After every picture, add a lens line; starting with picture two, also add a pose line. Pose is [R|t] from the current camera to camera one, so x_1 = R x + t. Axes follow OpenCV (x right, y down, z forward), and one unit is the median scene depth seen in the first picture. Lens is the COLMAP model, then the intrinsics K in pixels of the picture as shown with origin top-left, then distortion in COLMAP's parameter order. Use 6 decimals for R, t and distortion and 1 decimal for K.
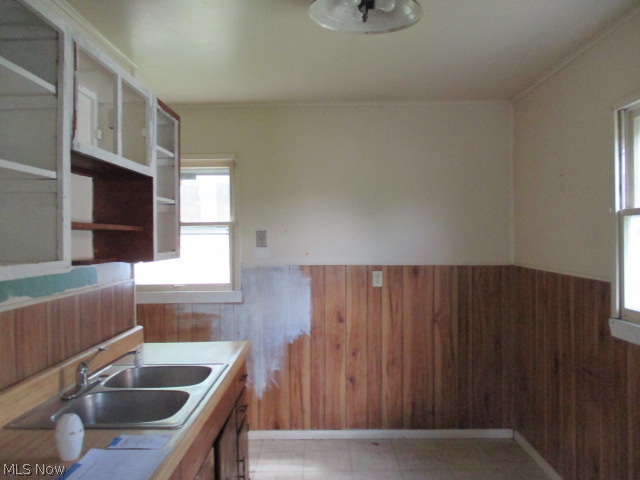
lens RADIAL K [[529.7, 0, 319.3], [0, 529.7, 239.1], [0, 0, 1]] dist [-0.007404, -0.021543]
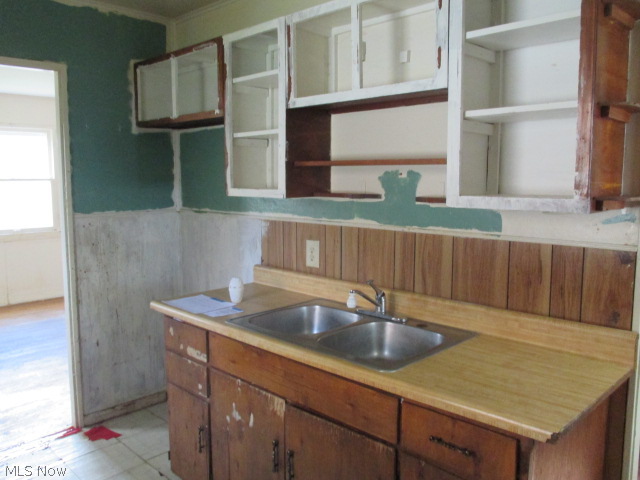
lens RADIAL K [[529.7, 0, 319.9], [0, 529.7, 238.2], [0, 0, 1]] dist [-0.007404, -0.021543]
pose [[-0.702295, 0.095802, -0.705410, 0.405632], [0.009047, 0.992025, 0.125720, -0.008109], [0.711829, 0.081910, -0.697560, 1.761713]]
